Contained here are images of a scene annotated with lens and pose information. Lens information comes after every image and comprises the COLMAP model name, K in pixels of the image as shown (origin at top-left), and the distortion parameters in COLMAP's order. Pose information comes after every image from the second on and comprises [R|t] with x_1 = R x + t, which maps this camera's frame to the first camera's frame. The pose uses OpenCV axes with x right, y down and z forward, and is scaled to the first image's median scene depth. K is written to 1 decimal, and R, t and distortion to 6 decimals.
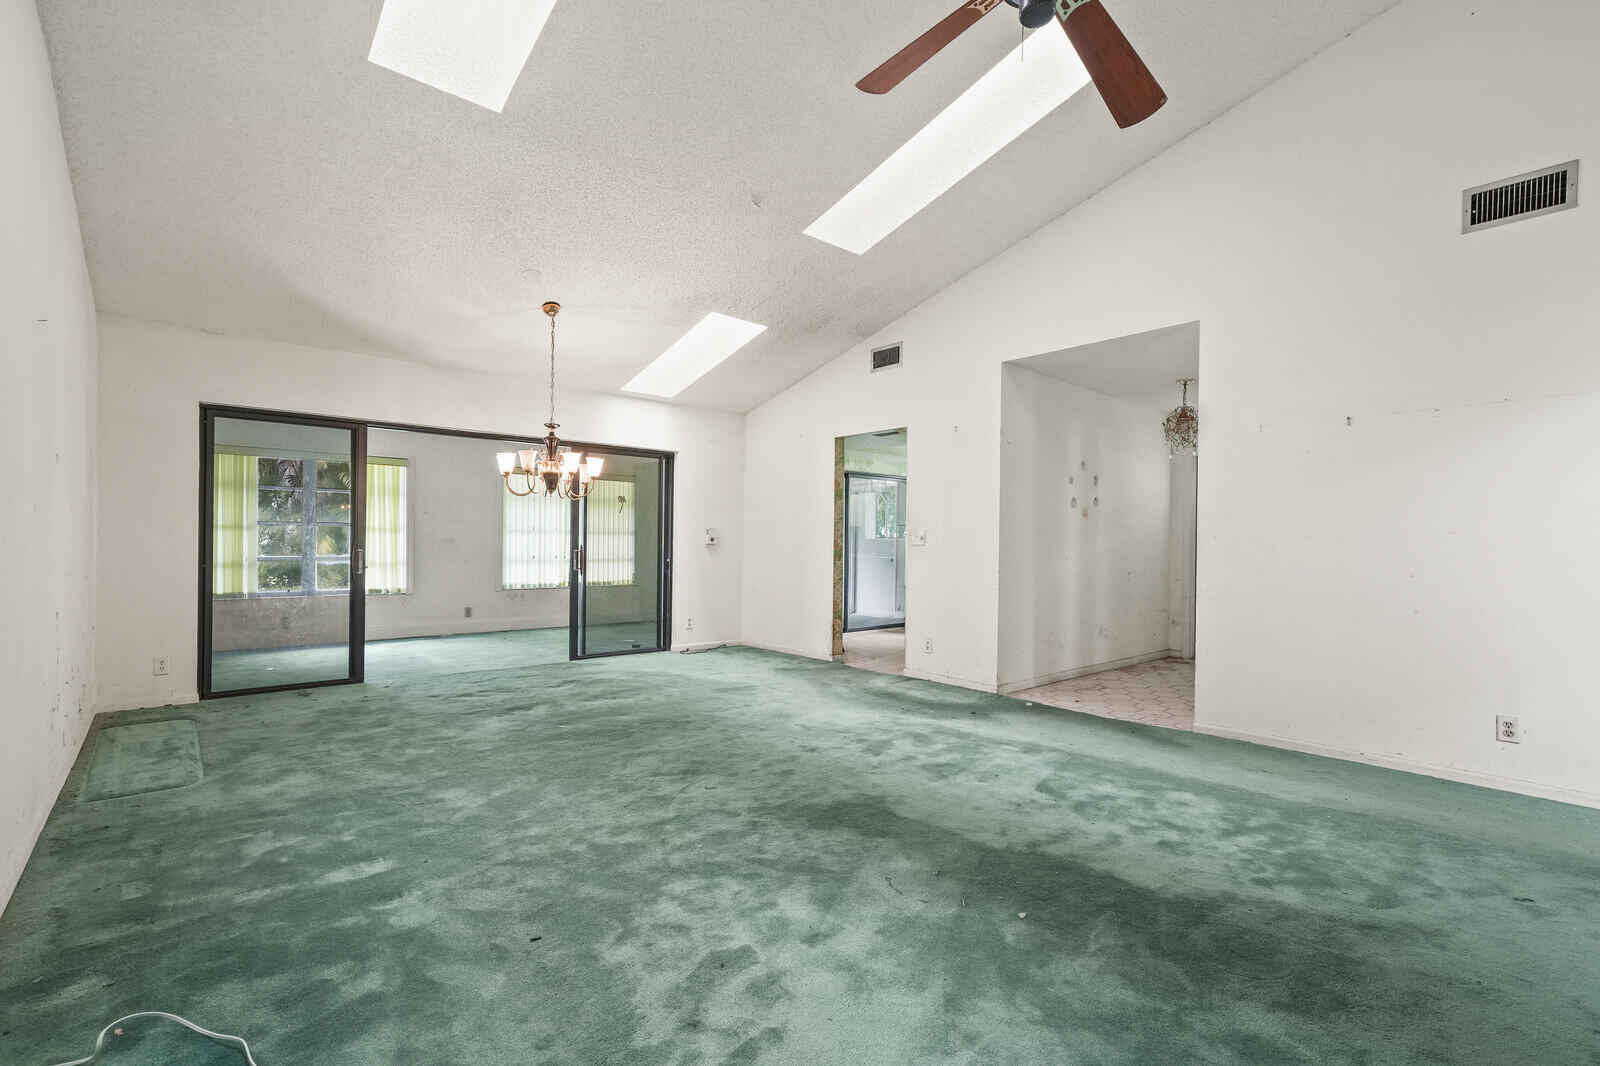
lens RADIAL K [[705.9, 0, 799.6], [0, 705.9, 545.2], [0, 0, 1]] dist [-0.001220, 0.000940]
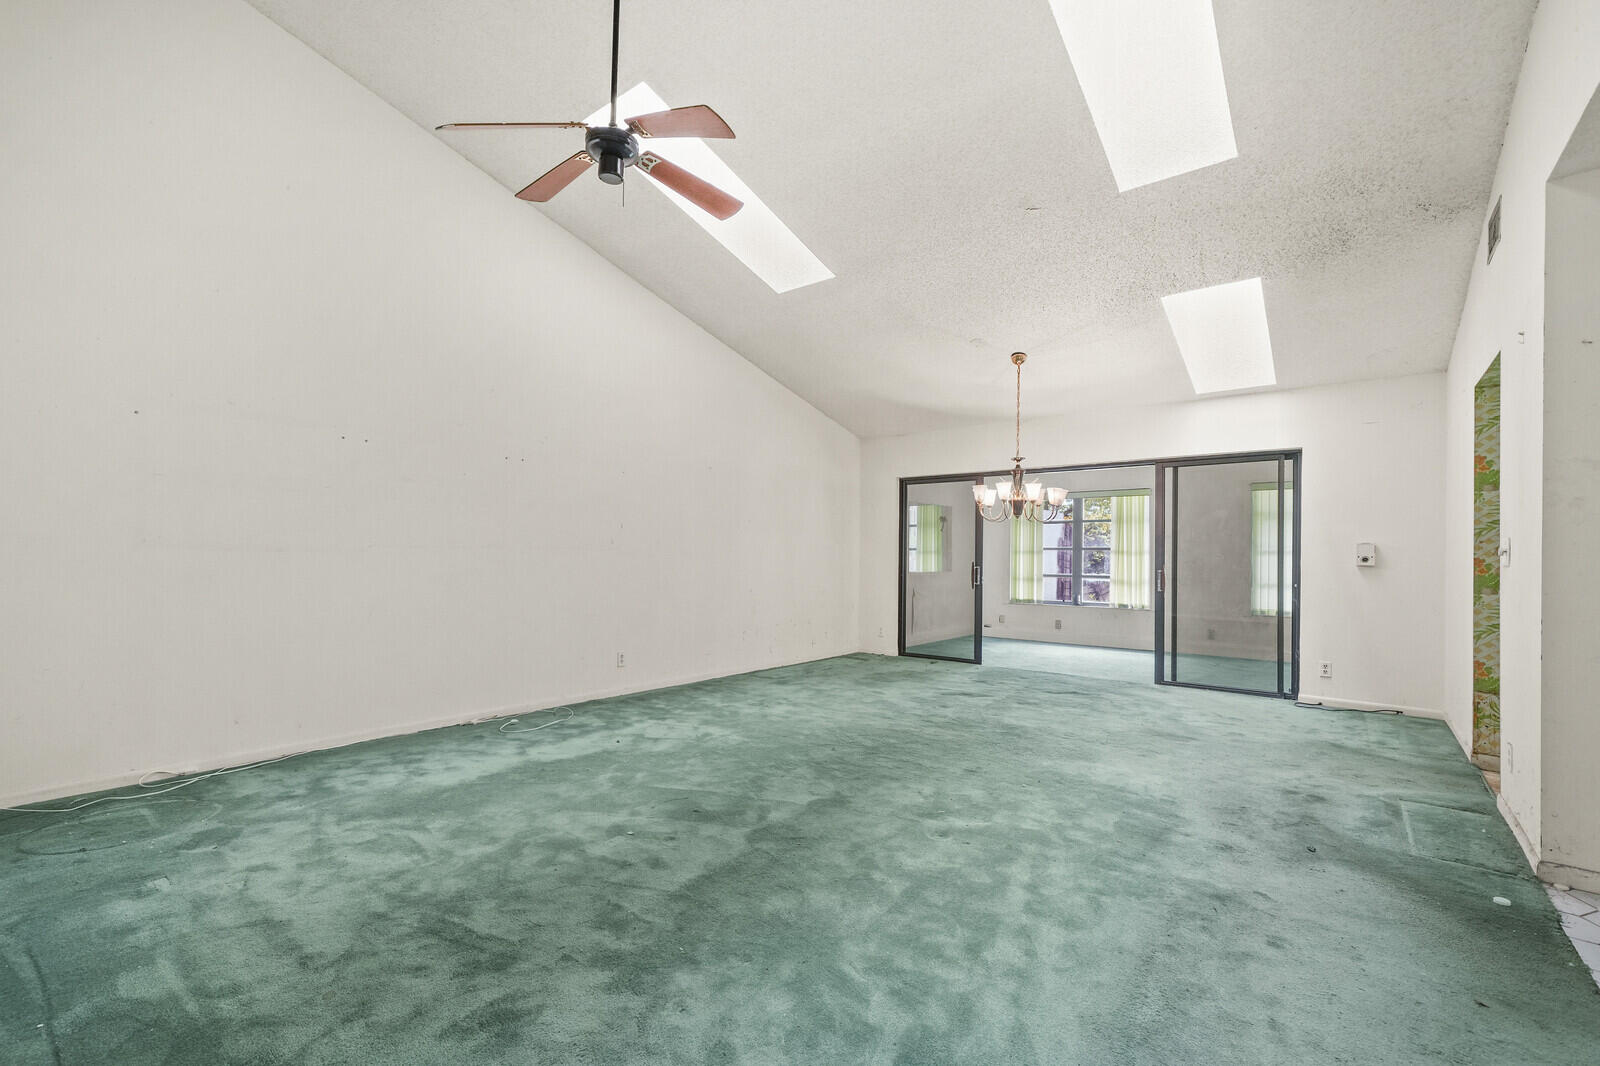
lens RADIAL K [[705.9, 0, 810.1], [0, 705.9, 544.1], [0, 0, 1]] dist [-0.001220, 0.000940]
pose [[0.179130, -0.026348, -0.983472, 0.689096], [-0.014342, 0.999465, -0.029389, 0.007851], [0.983721, 0.019369, 0.178657, 0.445560]]
